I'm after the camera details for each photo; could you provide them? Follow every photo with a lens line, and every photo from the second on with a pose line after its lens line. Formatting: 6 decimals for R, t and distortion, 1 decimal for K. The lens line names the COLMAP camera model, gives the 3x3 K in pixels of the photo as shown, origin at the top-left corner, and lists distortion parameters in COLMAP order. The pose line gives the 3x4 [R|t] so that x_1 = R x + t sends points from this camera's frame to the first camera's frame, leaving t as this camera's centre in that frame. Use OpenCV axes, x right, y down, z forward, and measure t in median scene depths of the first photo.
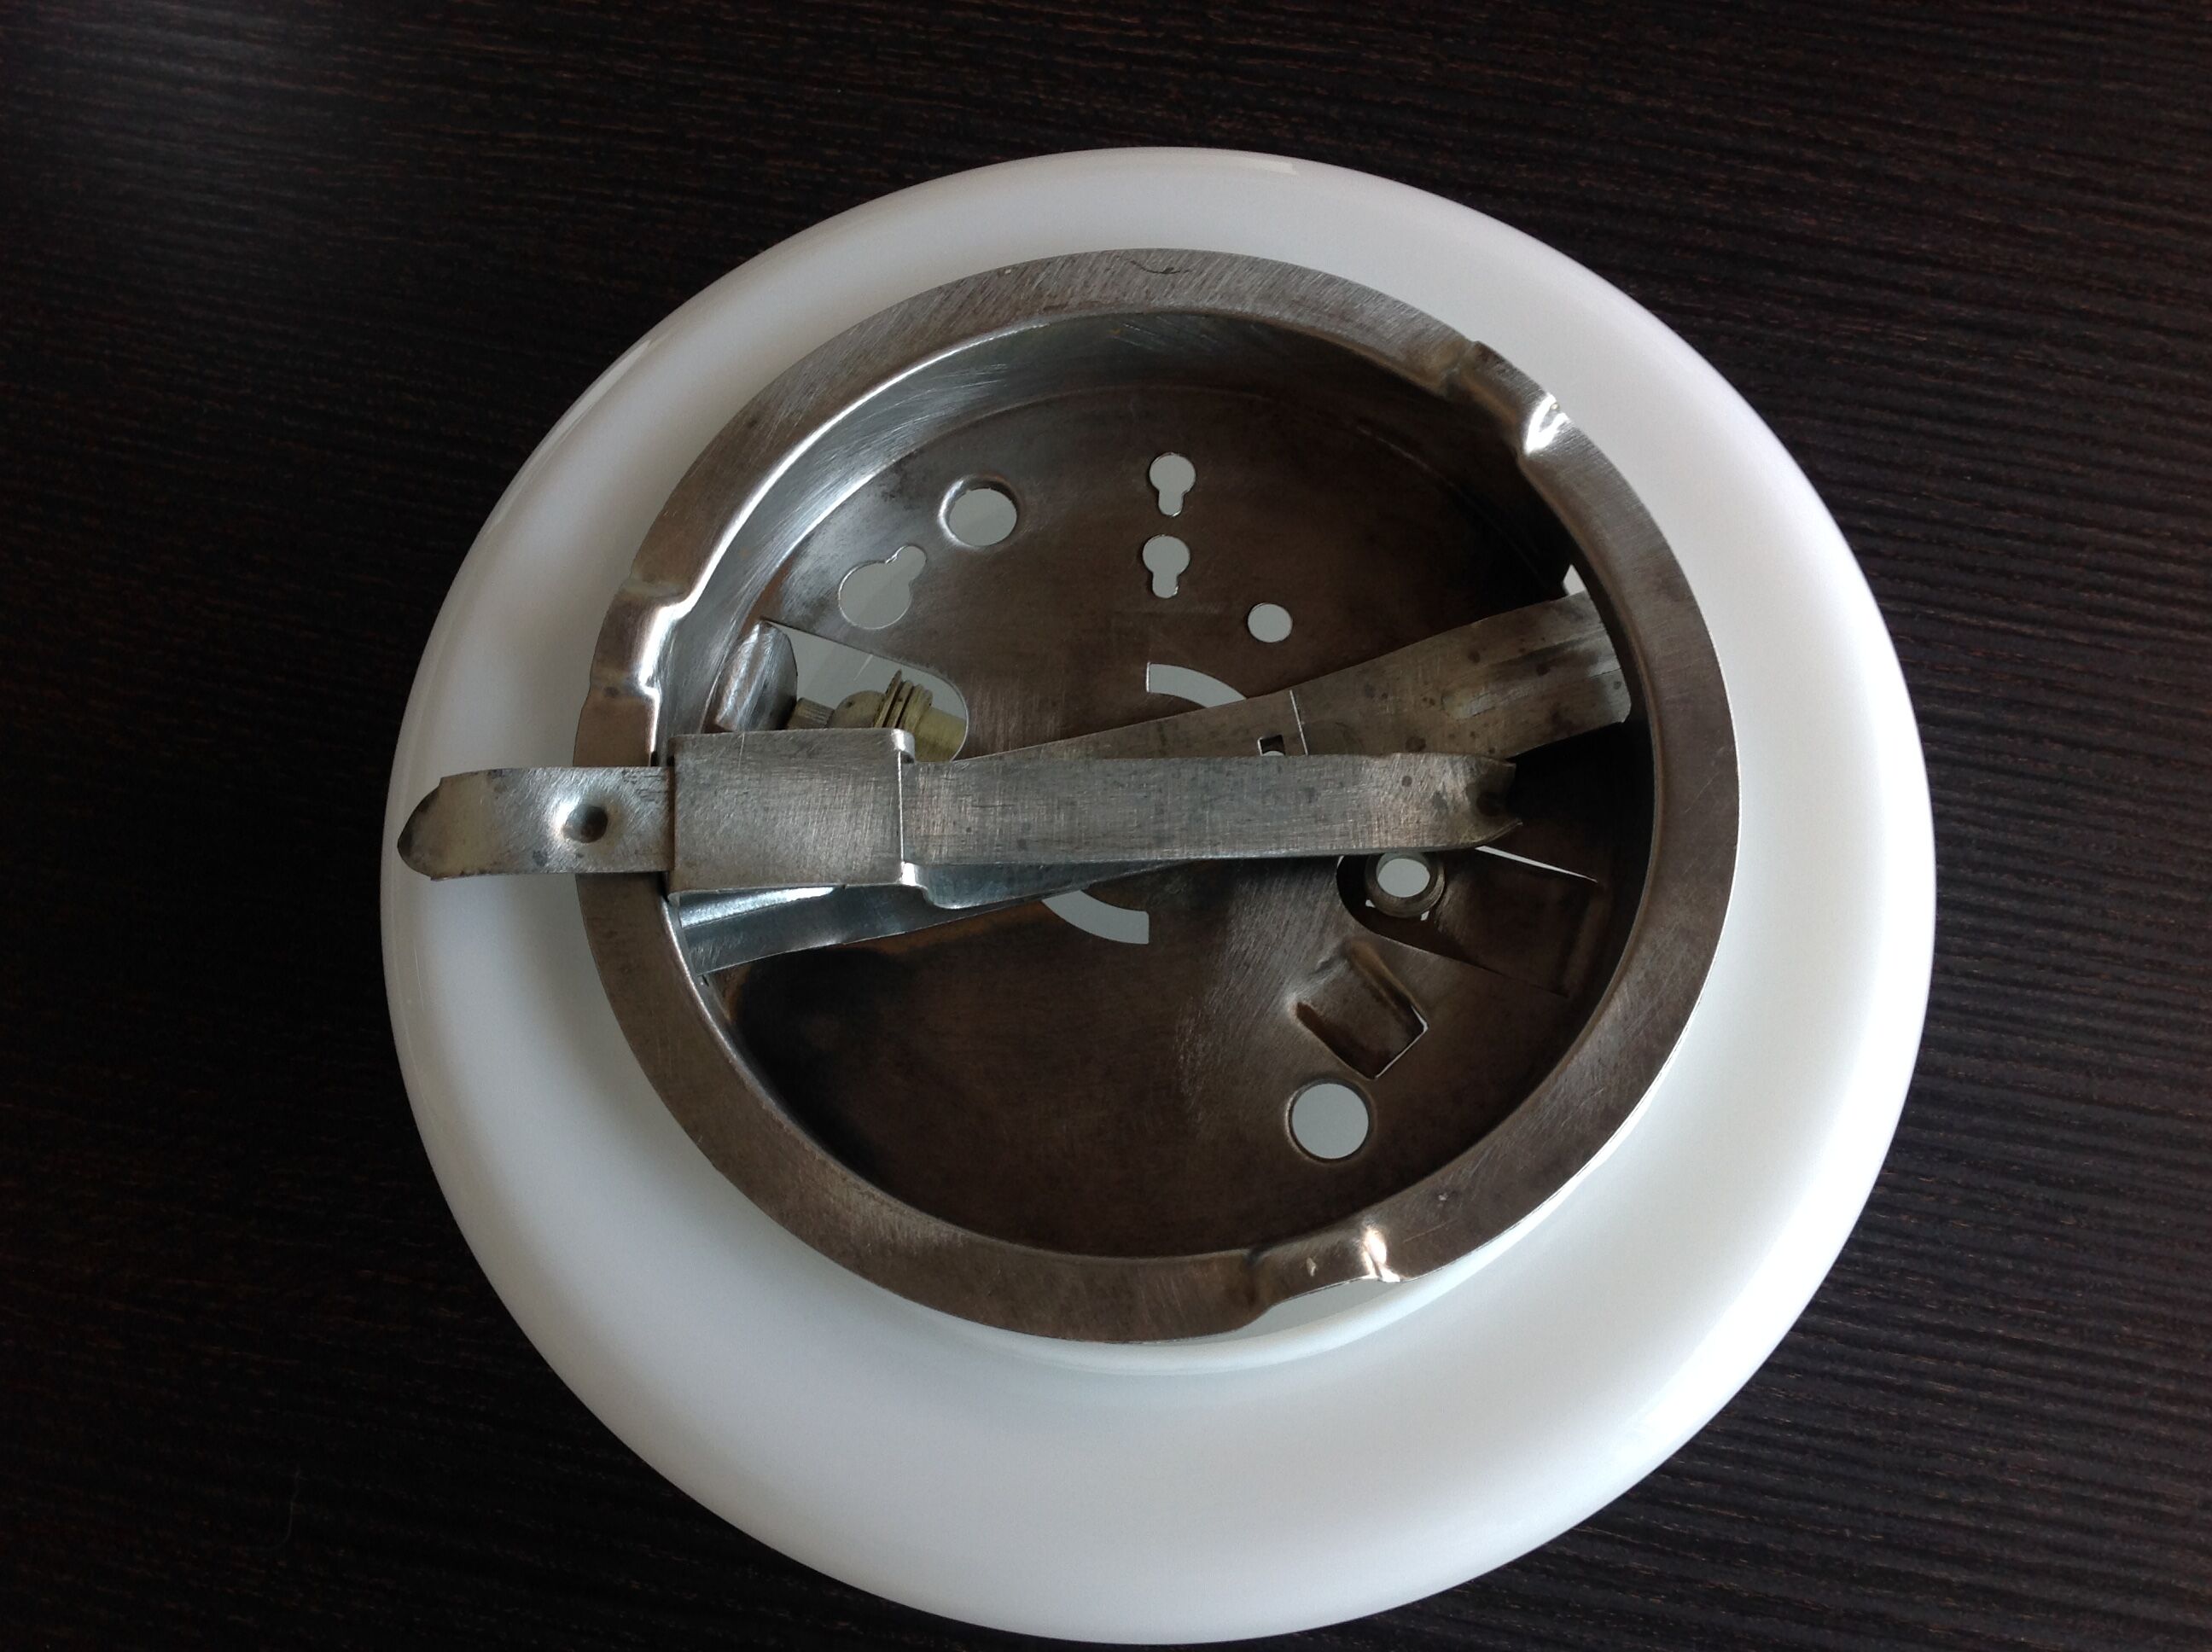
lens RADIAL K [[2223.4, 0, 1108.9], [0, 2223.4, 828.9], [0, 0, 1]] dist [-0.044418, 0.000000]
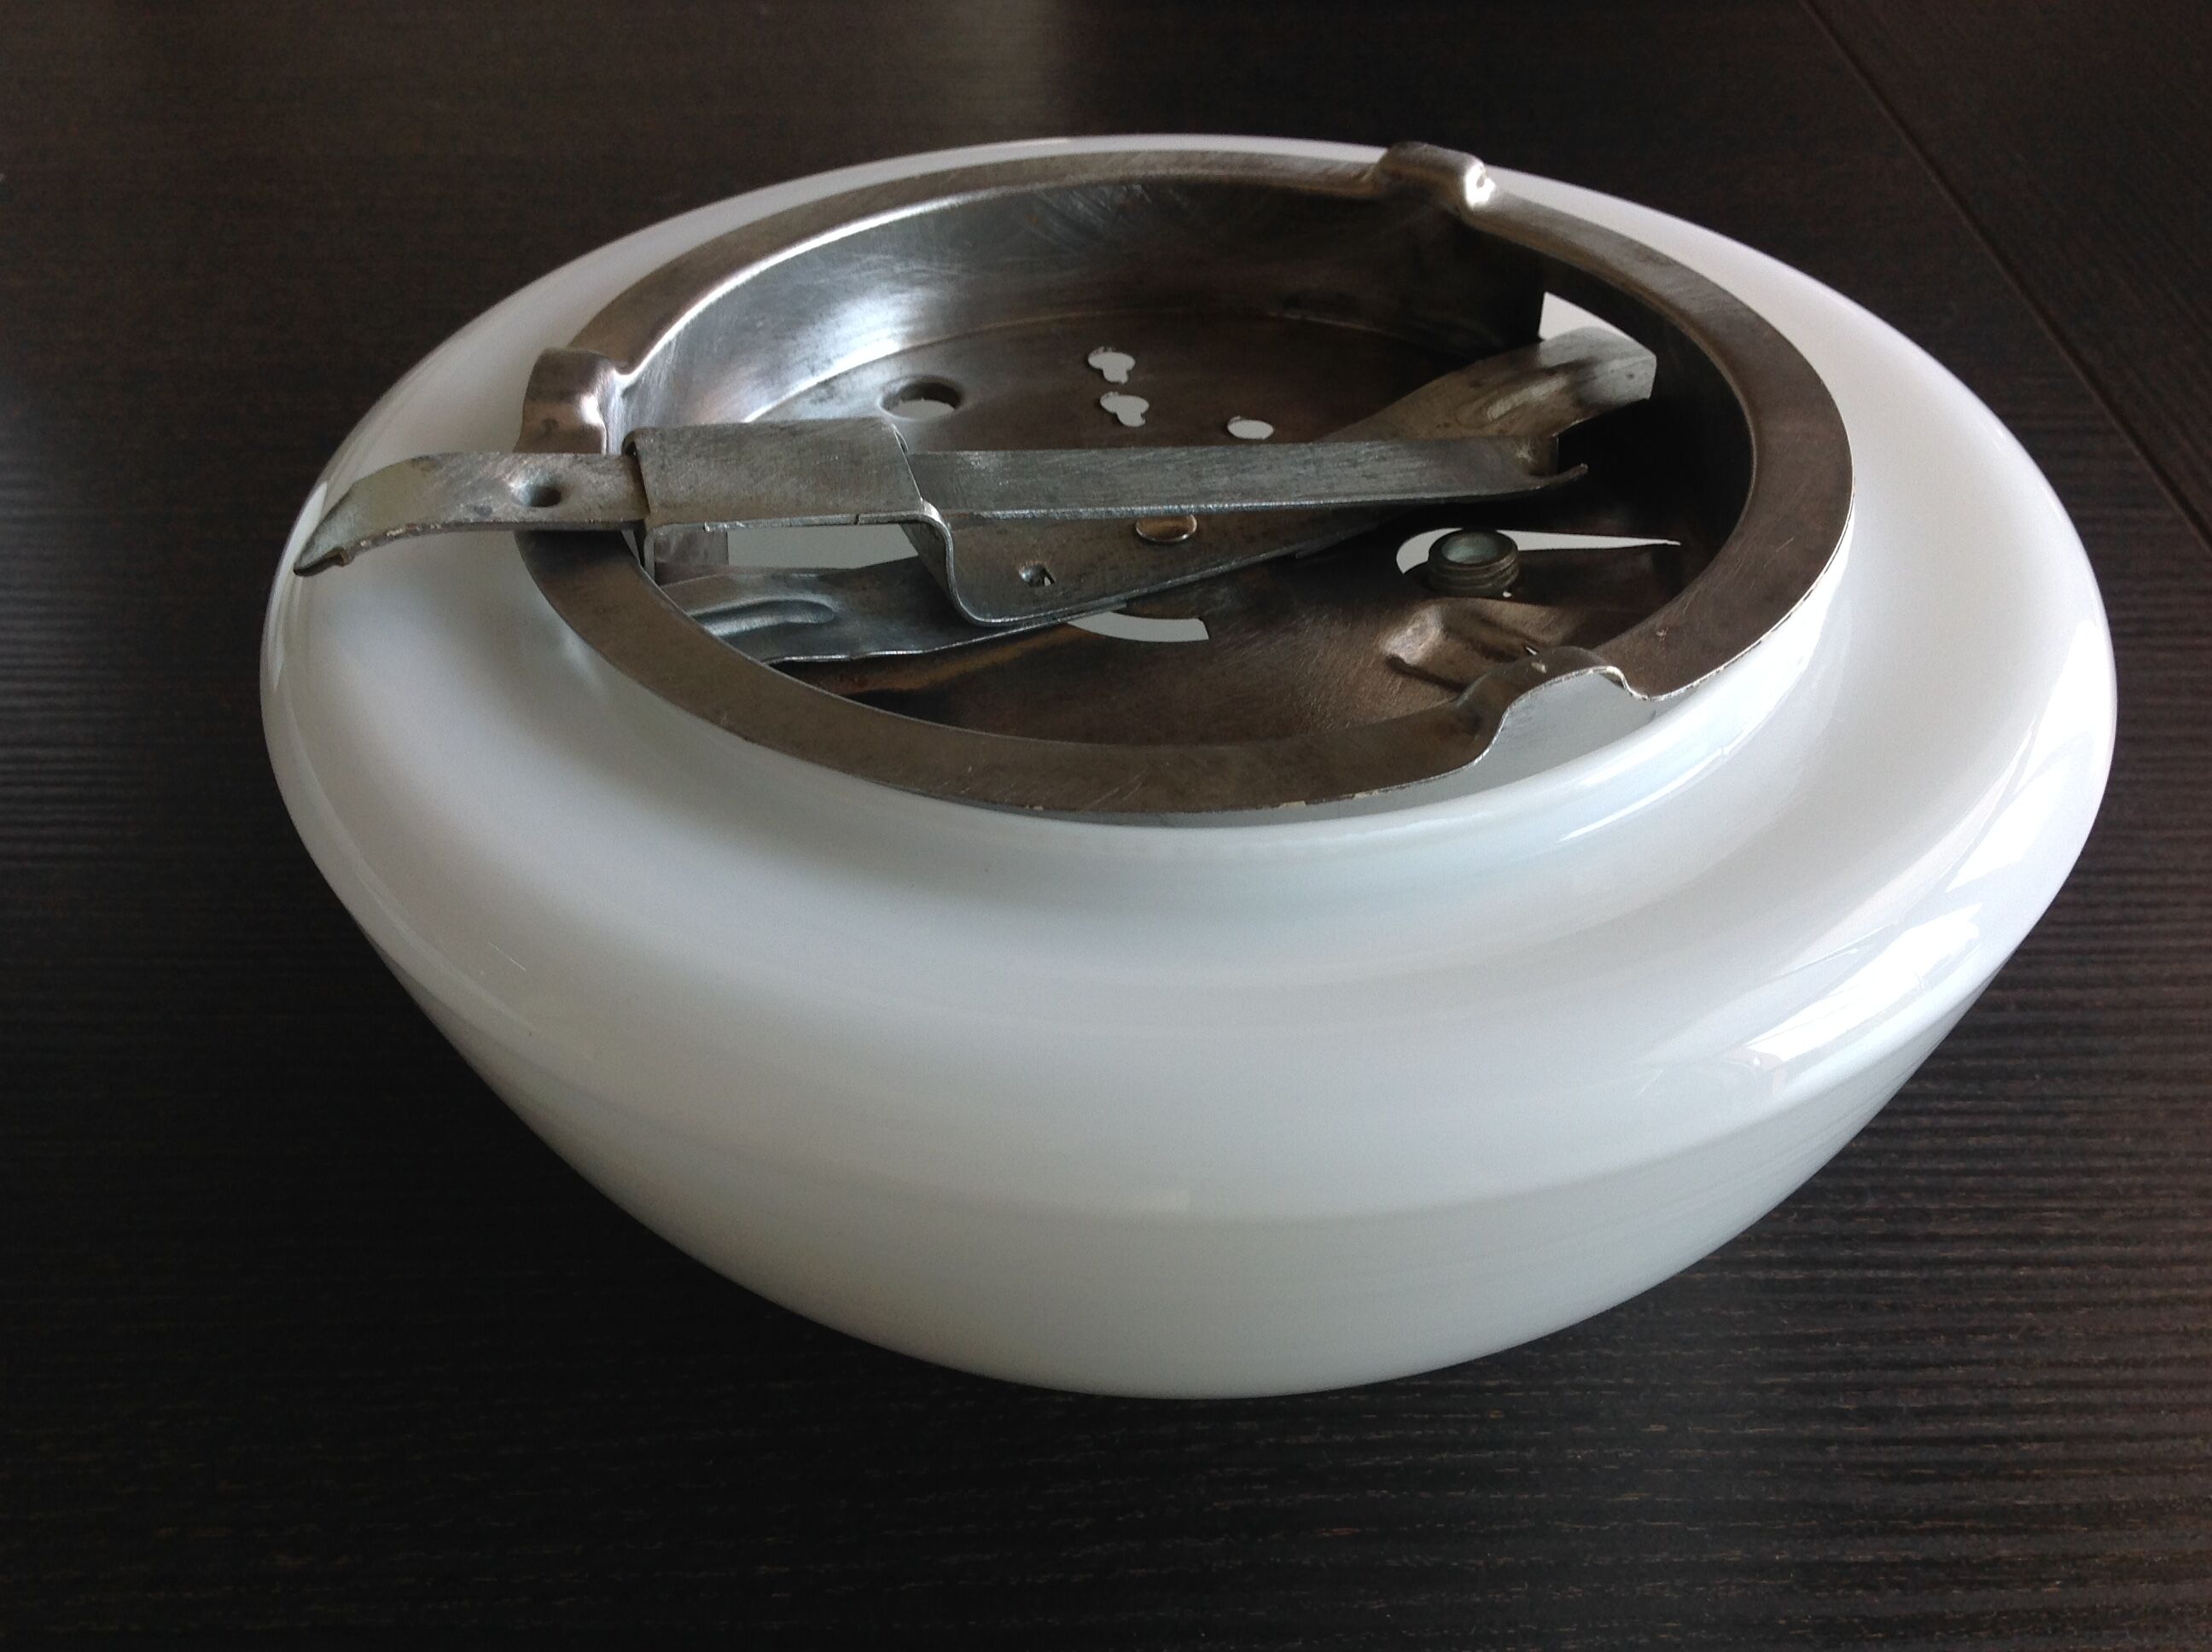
lens RADIAL K [[2223.4, 0, 1118.3], [0, 2223.4, 826.3], [0, 0, 1]] dist [-0.044418, 0.000000]
pose [[0.975500, -0.117384, 0.186066, -0.153752], [0.201268, 0.817674, -0.539351, 0.471162], [-0.088830, 0.563586, 0.821267, 0.297199]]
